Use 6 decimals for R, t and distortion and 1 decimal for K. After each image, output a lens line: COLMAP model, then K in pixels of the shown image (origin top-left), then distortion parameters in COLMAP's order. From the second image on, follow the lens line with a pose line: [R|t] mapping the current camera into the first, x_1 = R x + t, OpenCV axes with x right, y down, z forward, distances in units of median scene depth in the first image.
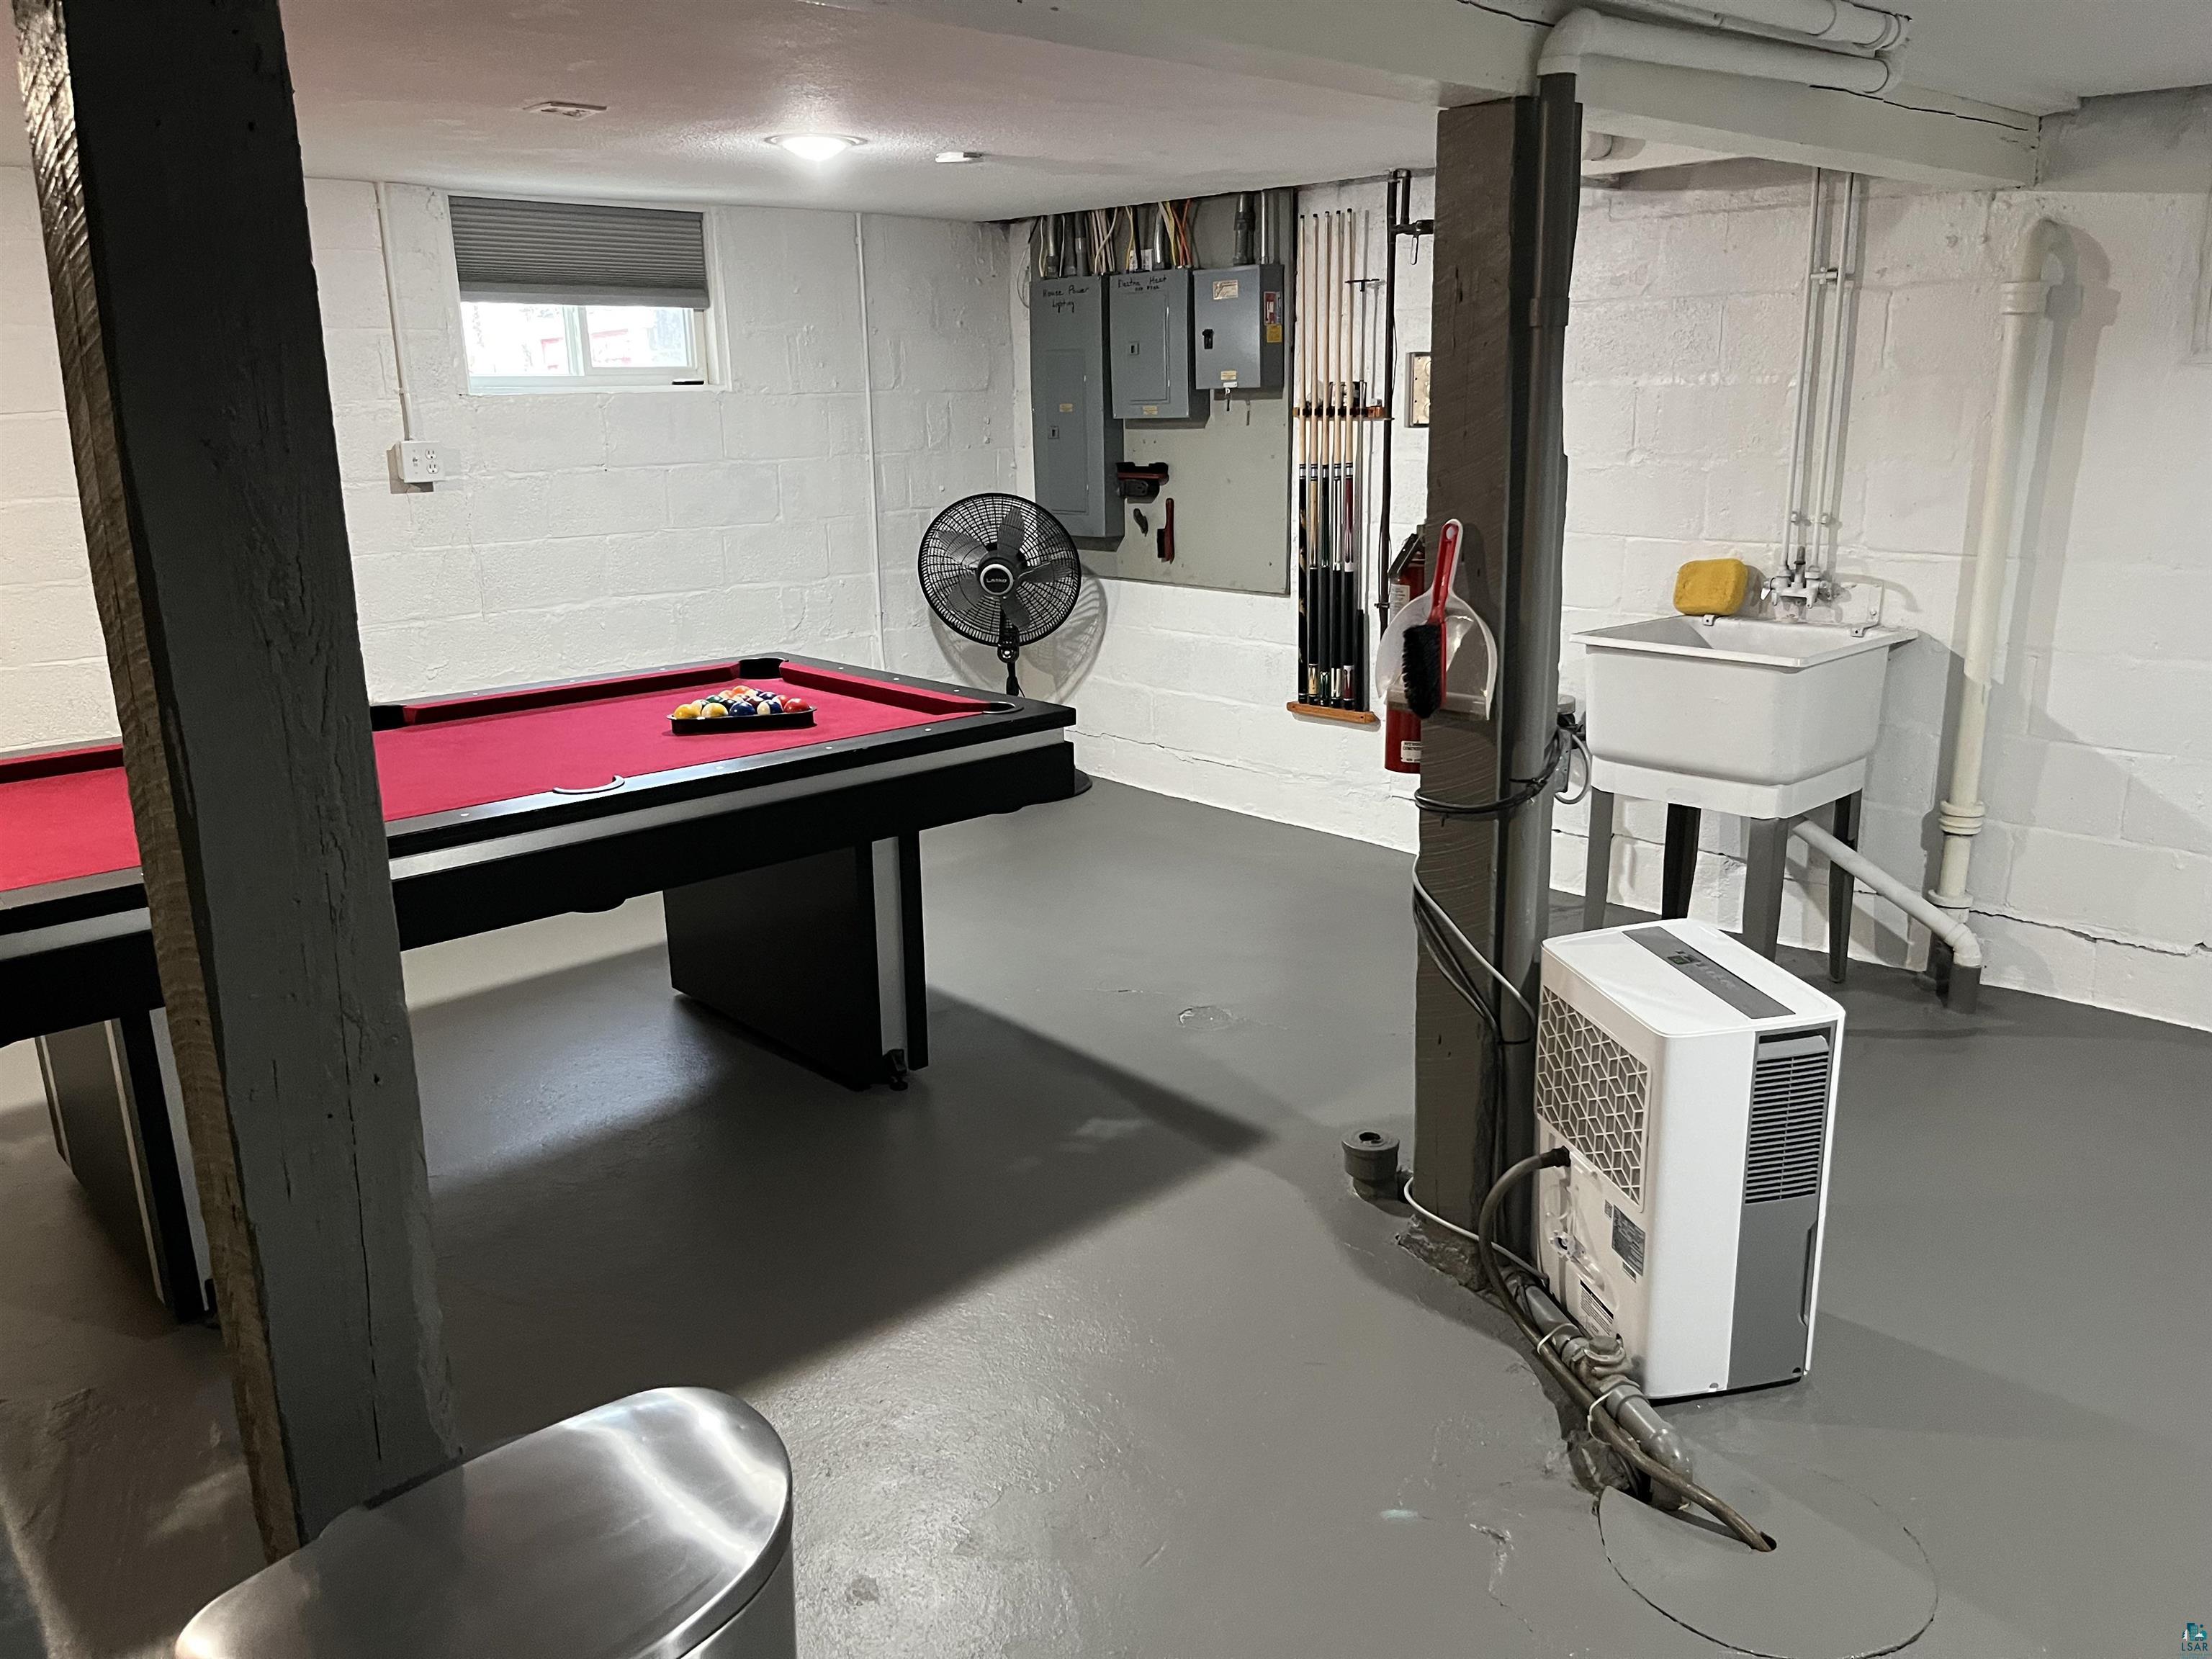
lens RADIAL K [[1673.7, 0, 1110.2], [0, 1673.7, 837.9], [0, 0, 1]] dist [0.041565, -0.066789]
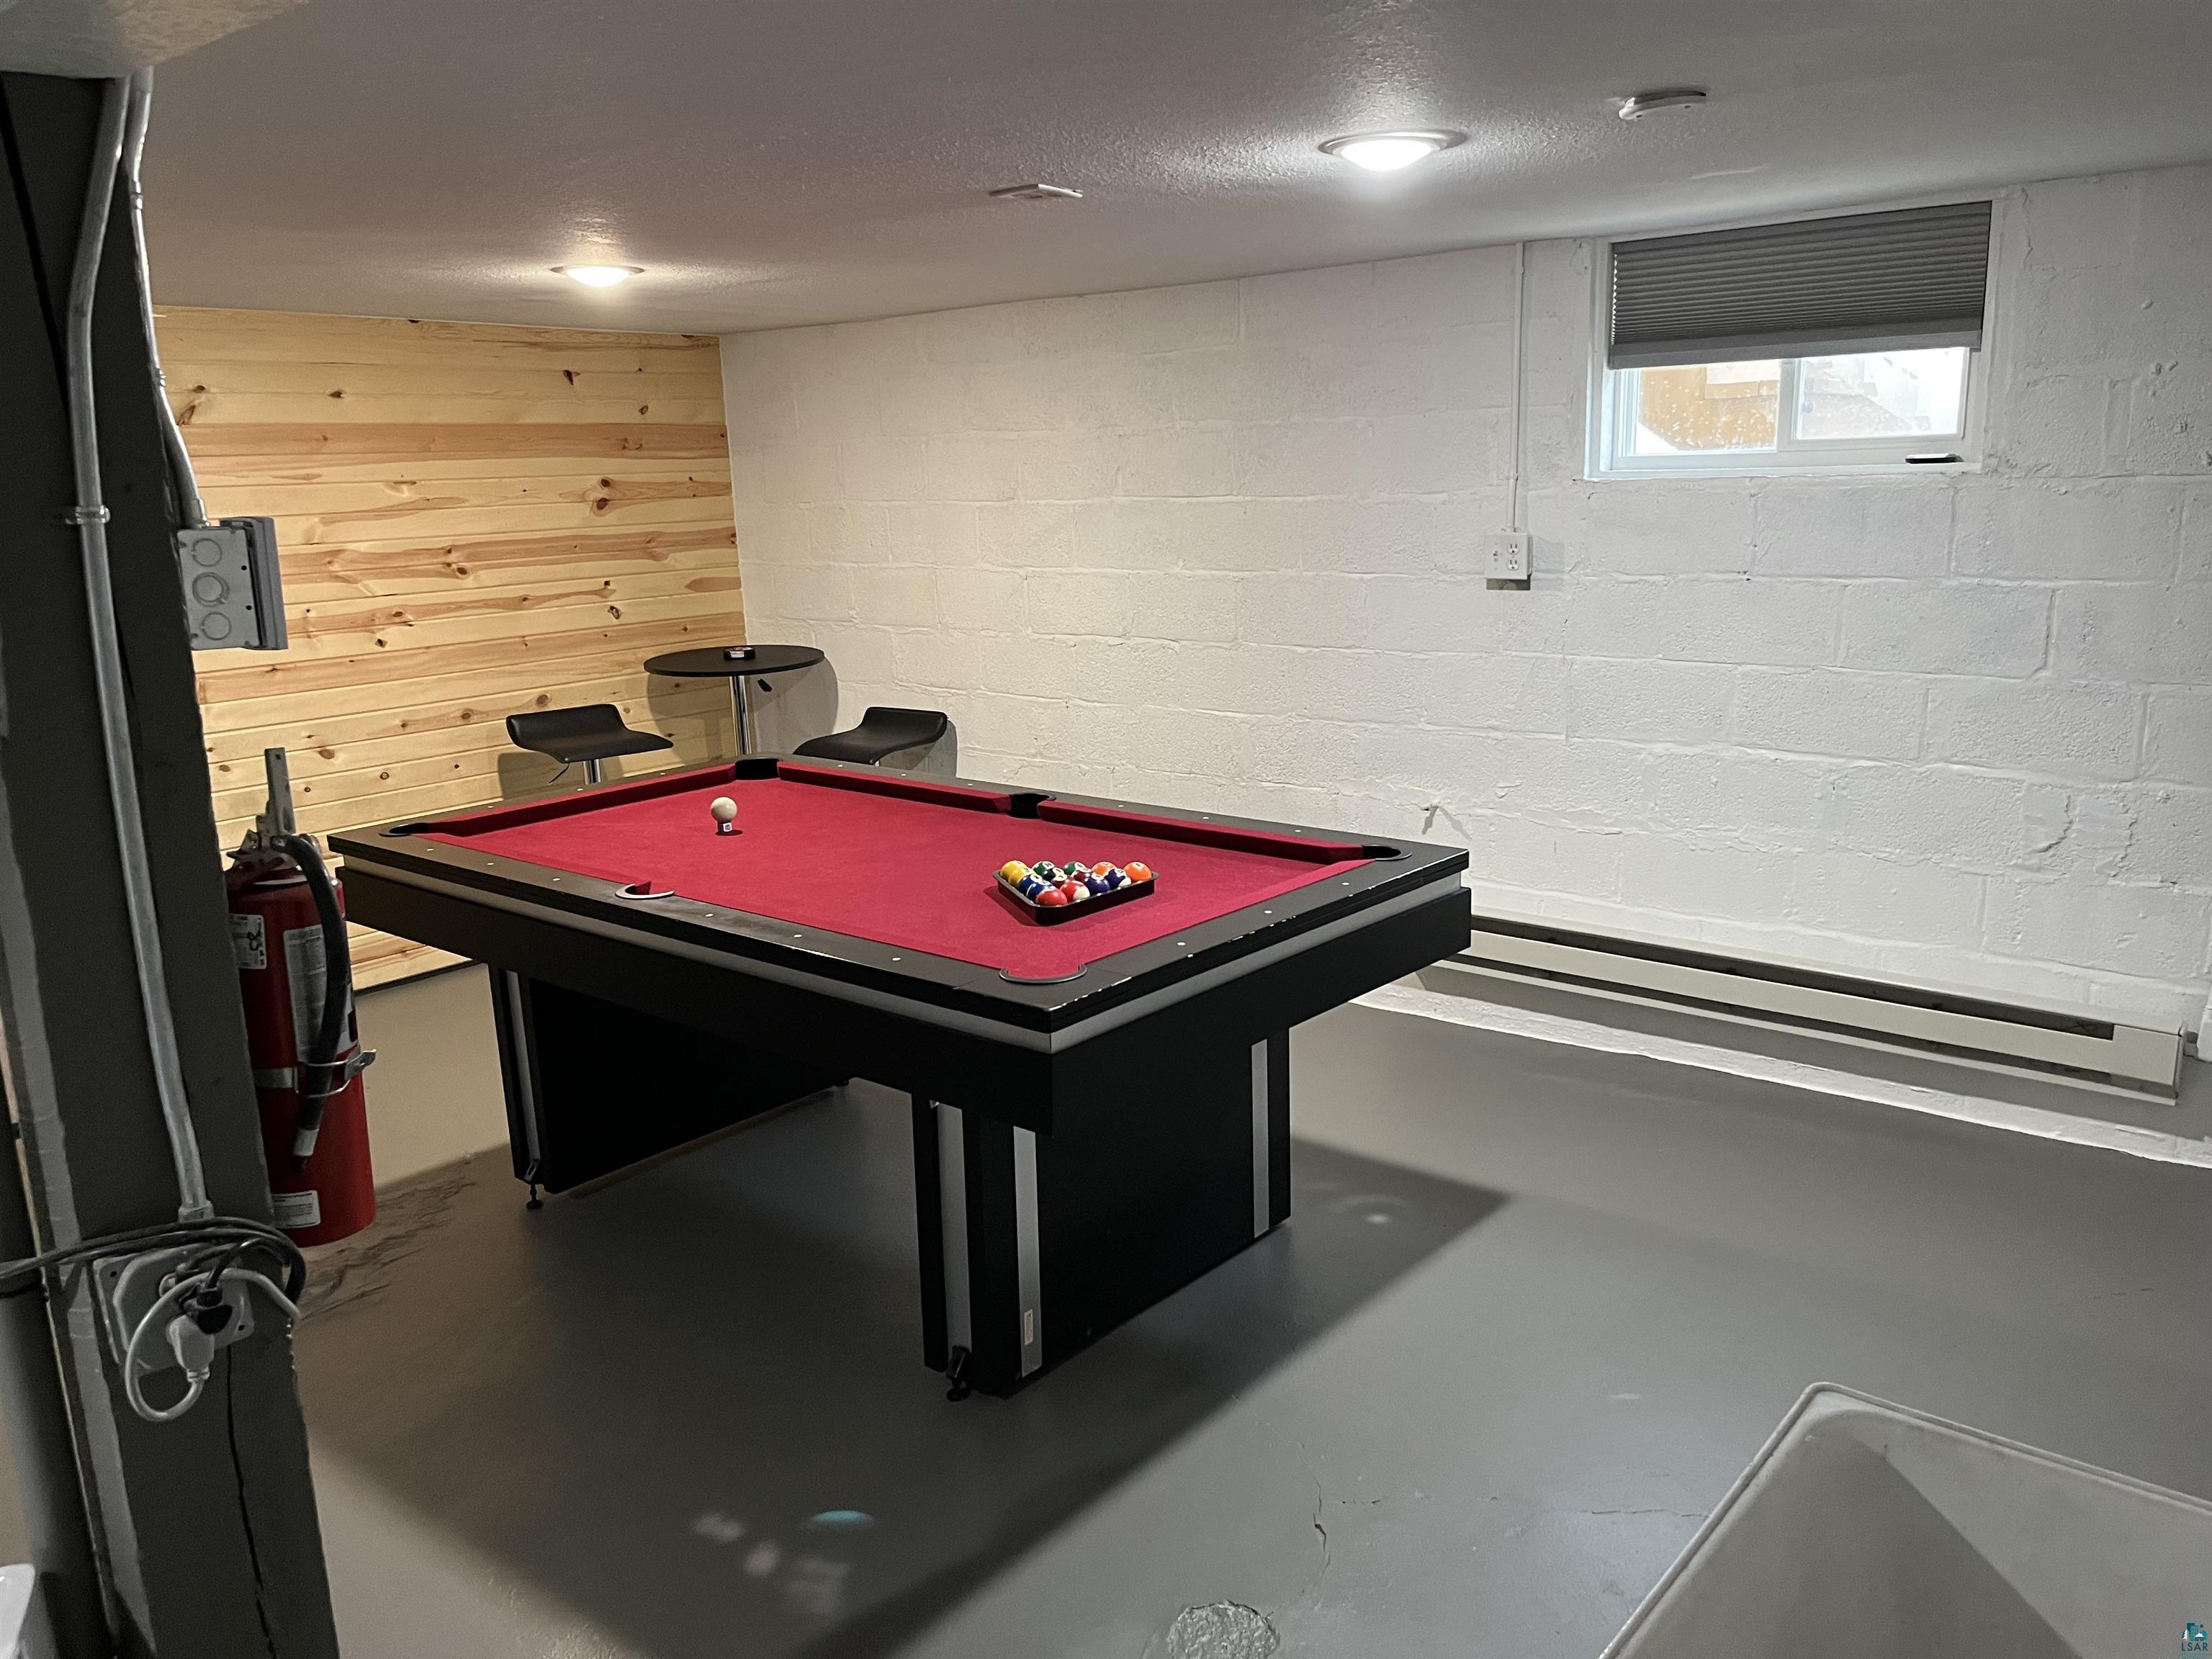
lens RADIAL K [[1673.7, 0, 1116.5], [0, 1673.7, 828.5], [0, 0, 1]] dist [0.041565, -0.066789]
pose [[0.121433, 0.217557, -0.968464, 0.412800], [-0.236975, 0.953825, 0.184555, -0.186520], [0.963897, 0.207091, 0.167382, 0.635952]]
